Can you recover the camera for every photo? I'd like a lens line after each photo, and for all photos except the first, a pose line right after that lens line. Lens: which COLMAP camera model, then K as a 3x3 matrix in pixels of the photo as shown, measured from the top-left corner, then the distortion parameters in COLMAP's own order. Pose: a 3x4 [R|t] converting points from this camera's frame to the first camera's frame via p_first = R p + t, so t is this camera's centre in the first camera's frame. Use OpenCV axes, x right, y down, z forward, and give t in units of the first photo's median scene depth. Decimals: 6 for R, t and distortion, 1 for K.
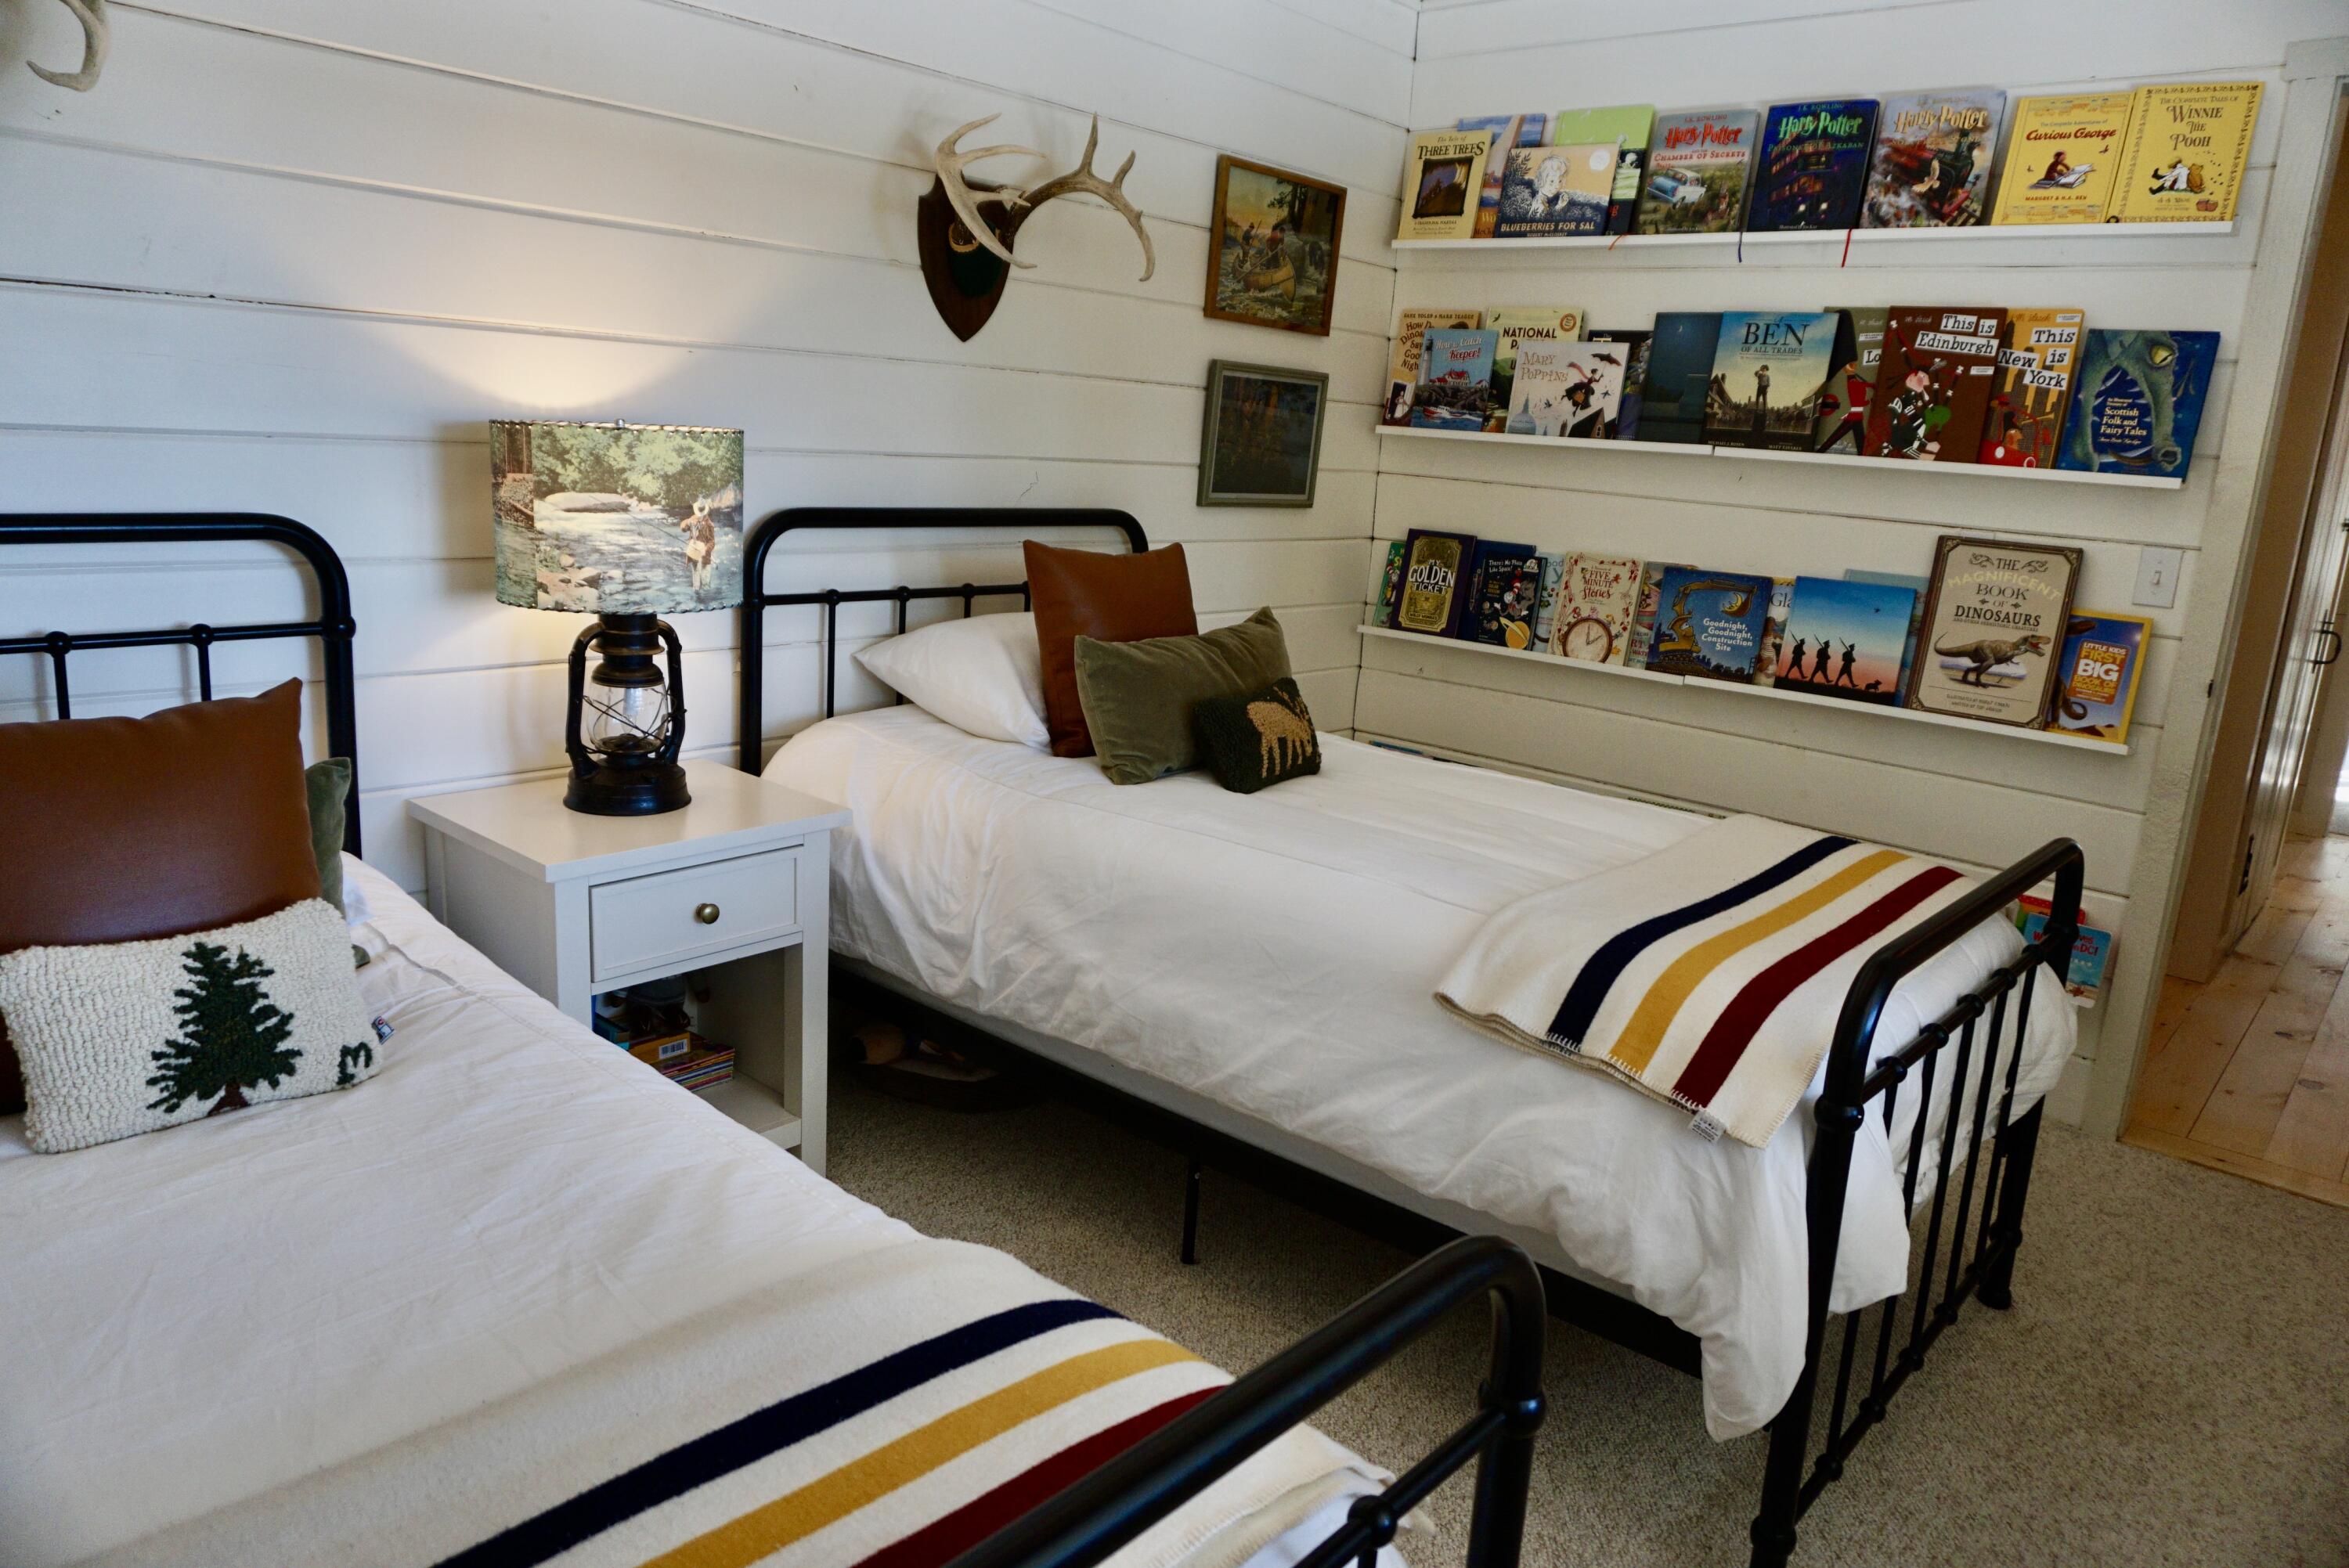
lens RADIAL K [[1562.8, 0, 1178.4], [0, 1562.8, 772.3], [0, 0, 1]] dist [-0.025400, 0.008739]
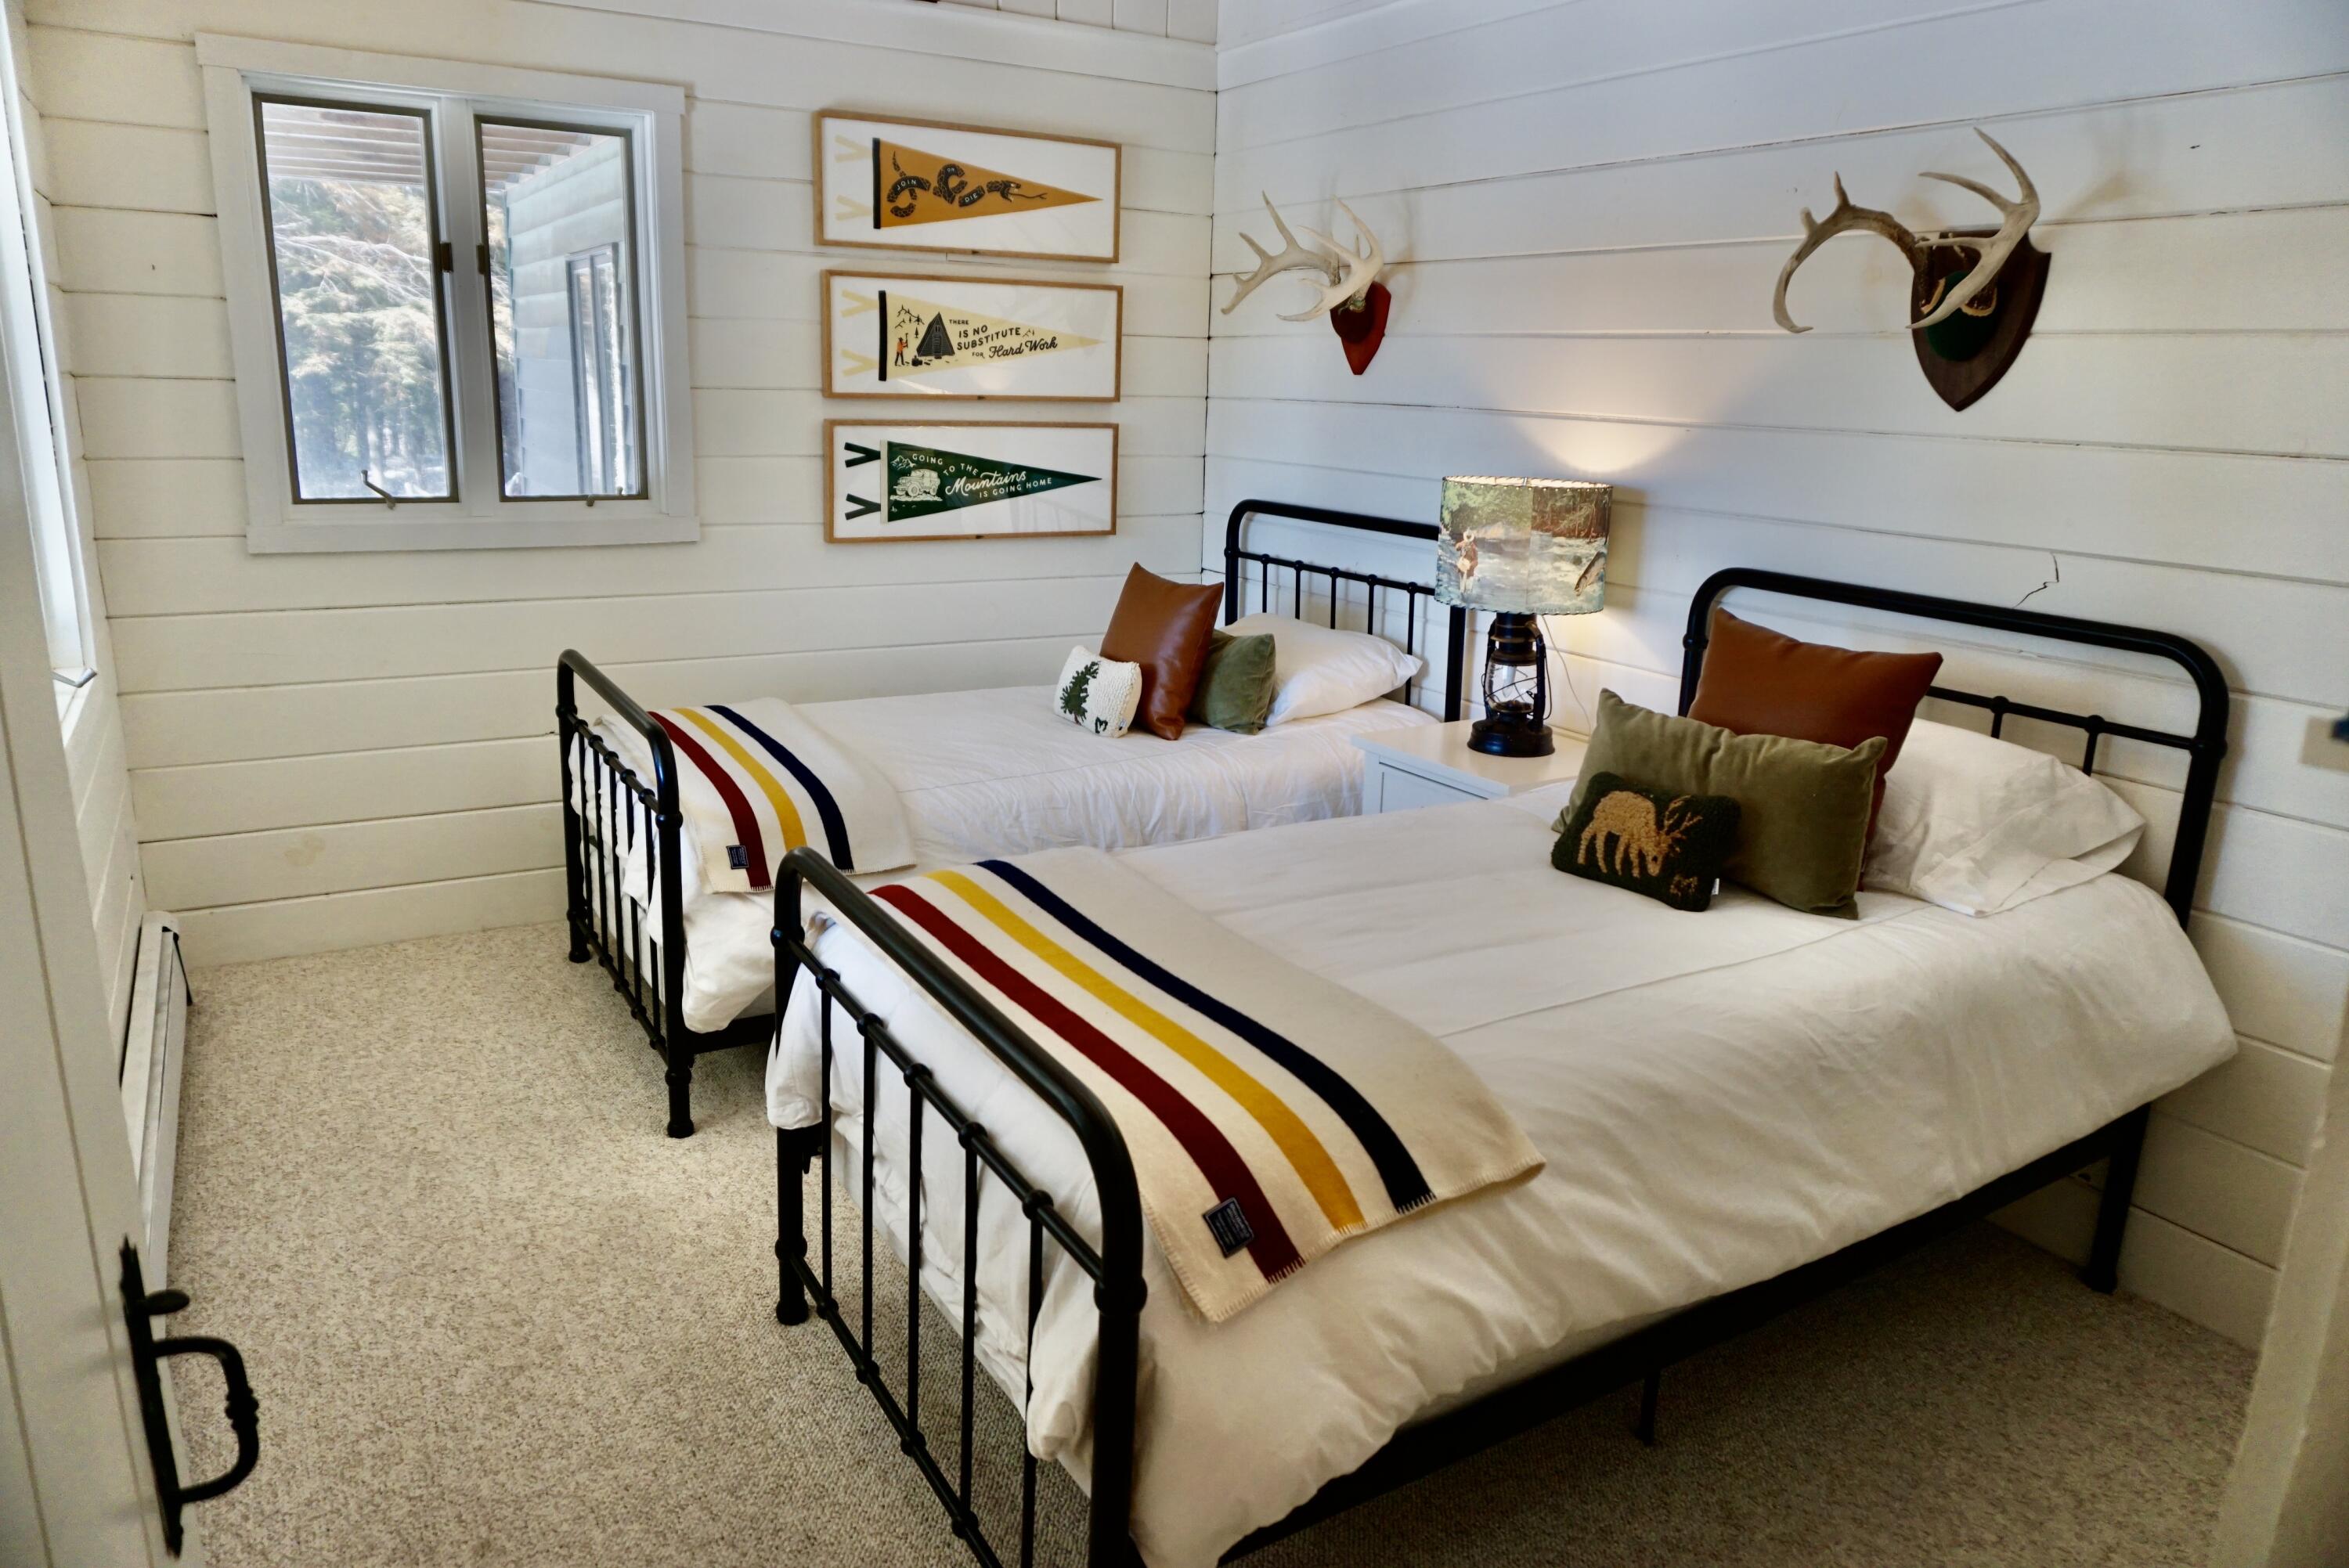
lens RADIAL K [[1562.8, 0, 1178.5], [0, 1562.8, 790.3], [0, 0, 1]] dist [-0.025400, 0.008739]
pose [[-0.302070, 0.172260, -0.937593, 1.146123], [-0.260258, 0.931272, 0.254948, -0.245814], [0.917071, 0.321028, -0.236477, 1.158136]]
